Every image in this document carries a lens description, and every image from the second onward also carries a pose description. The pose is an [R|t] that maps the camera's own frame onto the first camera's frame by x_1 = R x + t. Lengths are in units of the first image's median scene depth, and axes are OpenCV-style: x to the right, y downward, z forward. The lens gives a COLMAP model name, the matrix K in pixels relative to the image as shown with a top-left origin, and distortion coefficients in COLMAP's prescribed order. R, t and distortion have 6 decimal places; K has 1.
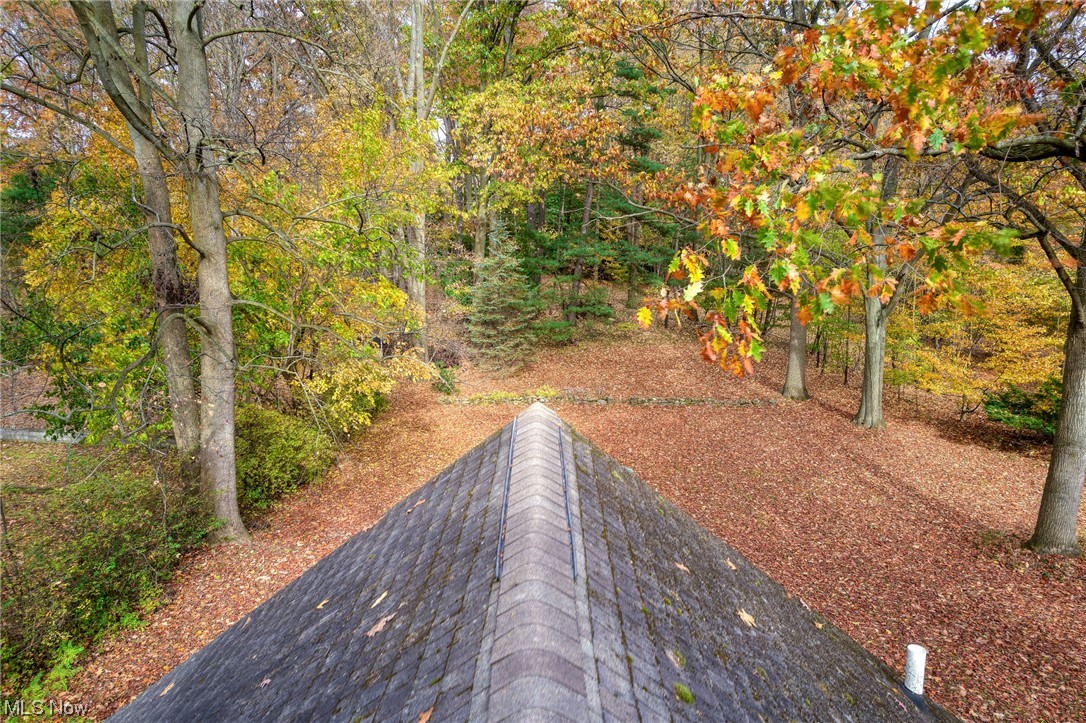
lens RADIAL K [[690.8, 0, 549.3], [0, 690.8, 362.0], [0, 0, 1]] dist [0.007386, 0.005412]
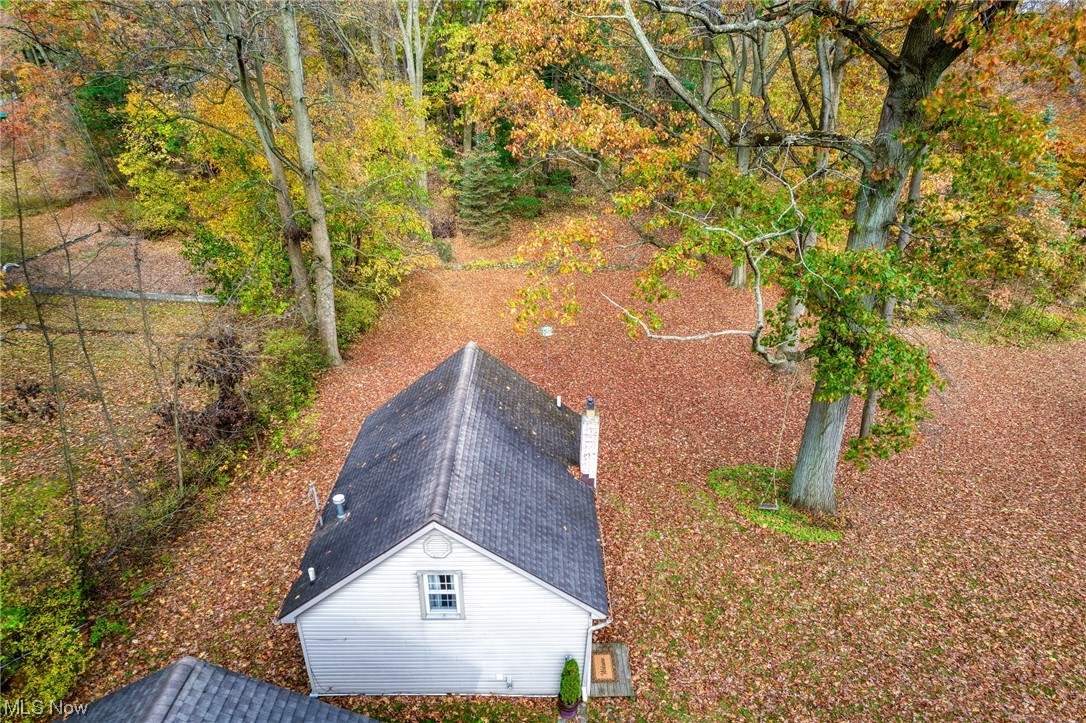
lens RADIAL K [[690.8, 0, 541.4], [0, 690.8, 363.9], [0, 0, 1]] dist [0.007386, 0.005412]
pose [[0.999922, -0.001457, -0.012391, 0.068466], [0.004641, 0.965330, 0.260990, -0.132338], [0.011581, -0.261027, 0.965262, -0.452098]]
